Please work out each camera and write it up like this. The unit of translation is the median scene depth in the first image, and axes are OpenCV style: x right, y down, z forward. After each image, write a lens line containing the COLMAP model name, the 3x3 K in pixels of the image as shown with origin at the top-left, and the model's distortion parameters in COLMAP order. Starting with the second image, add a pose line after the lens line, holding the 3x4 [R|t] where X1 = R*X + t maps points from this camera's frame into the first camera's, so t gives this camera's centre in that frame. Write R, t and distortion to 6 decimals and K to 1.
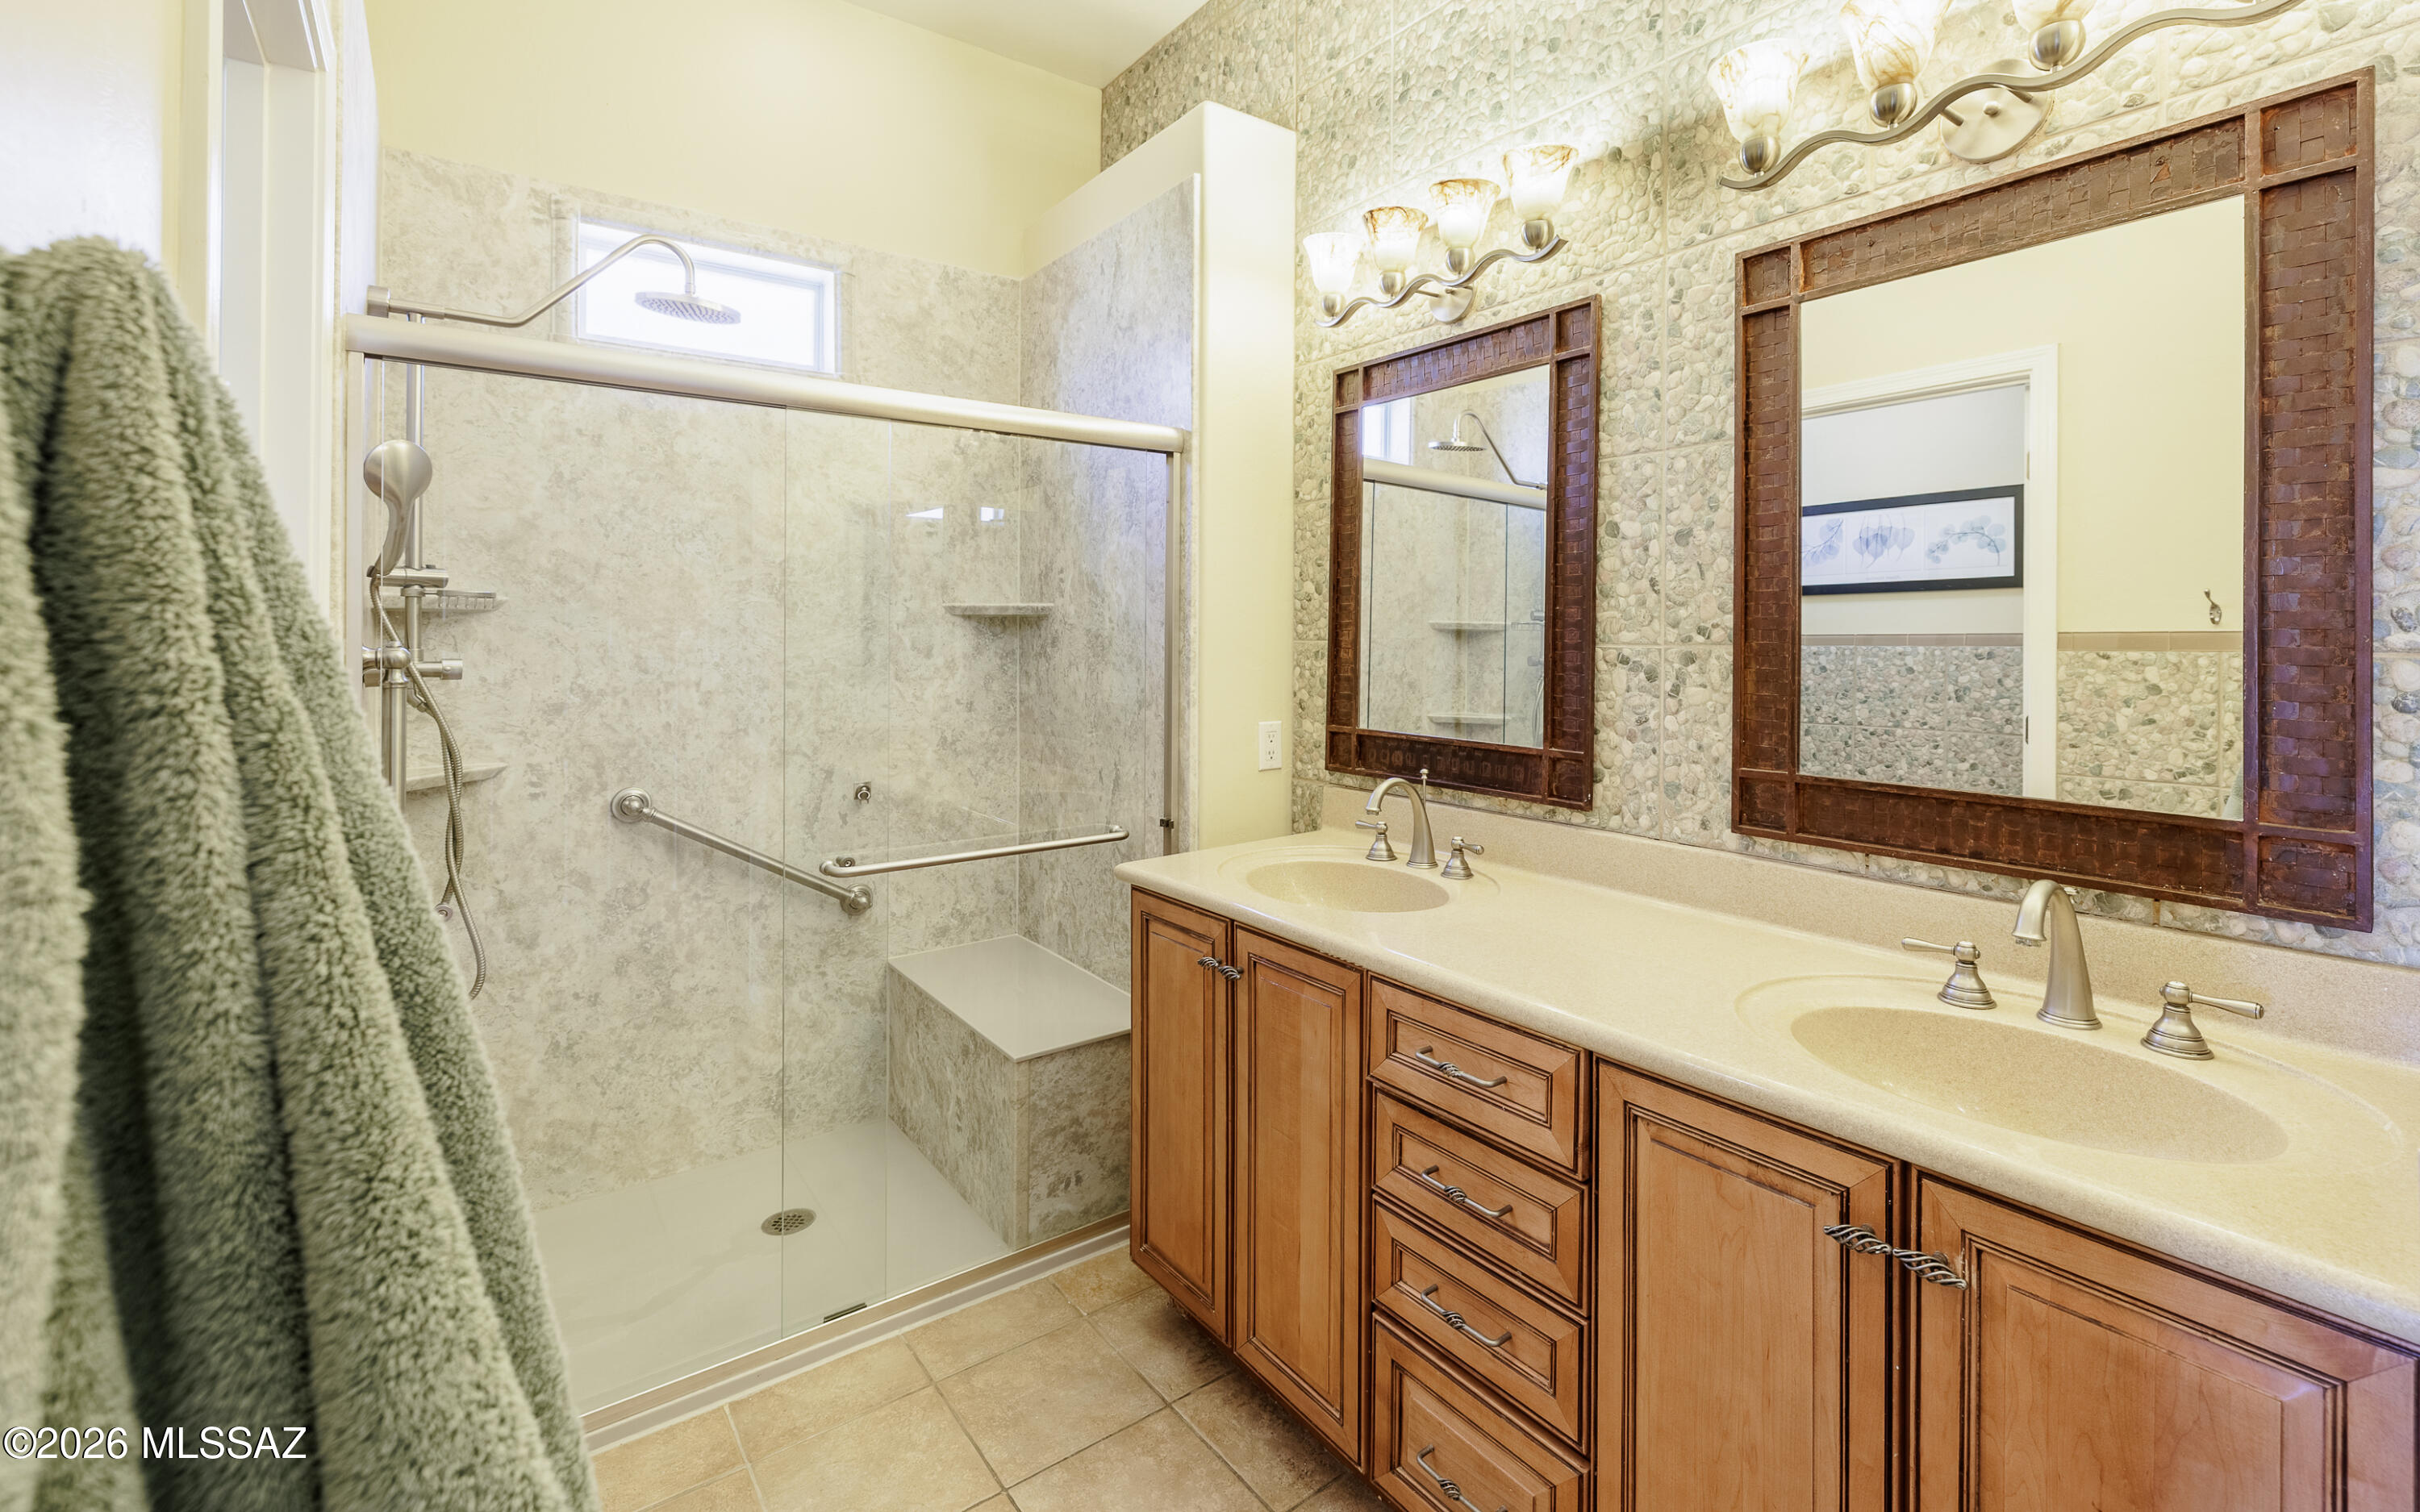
lens RADIAL K [[1026.5, 0, 1211.5], [0, 1026.5, 640.0], [0, 0, 1]] dist [-0.003845, 0.000353]
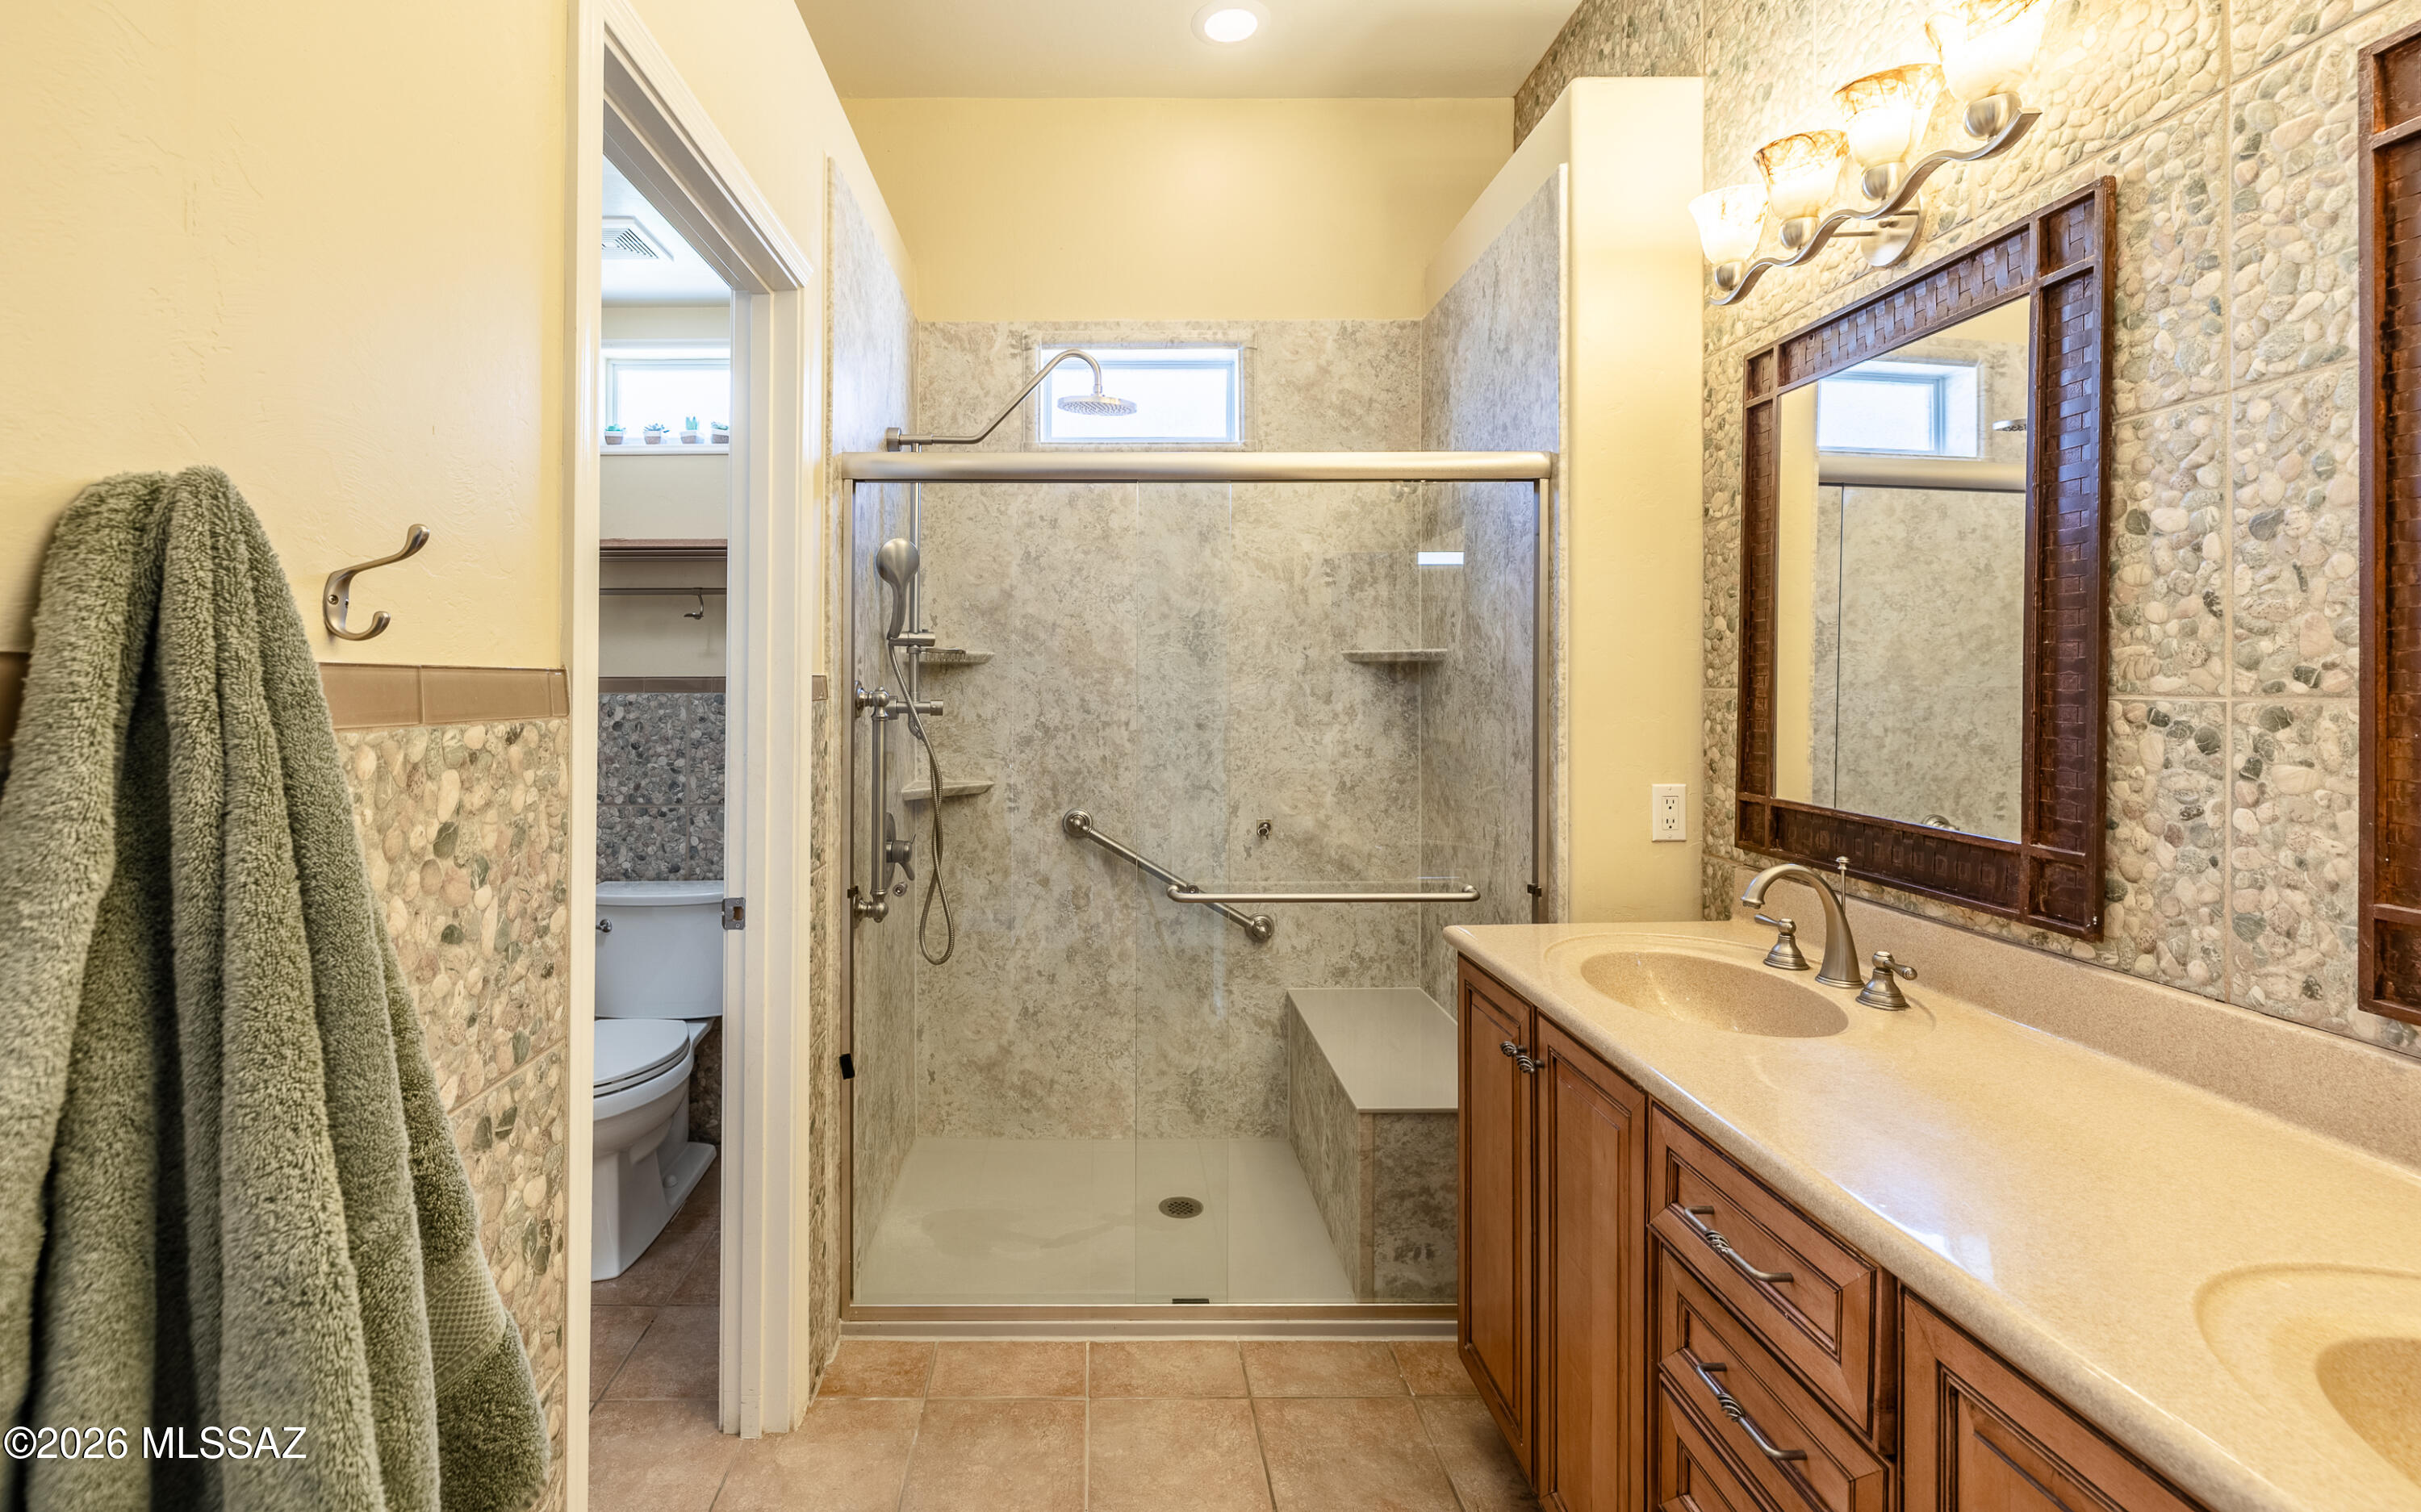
lens RADIAL K [[1027.0, 0, 1190.8], [0, 1027.0, 678.1], [0, 0, 1]] dist [-0.003845, 0.000353]
pose [[0.813381, -0.002262, -0.581727, 0.267761], [-0.002457, 0.999970, -0.007323, -0.000653], [0.581726, 0.007386, 0.813351, 0.100541]]
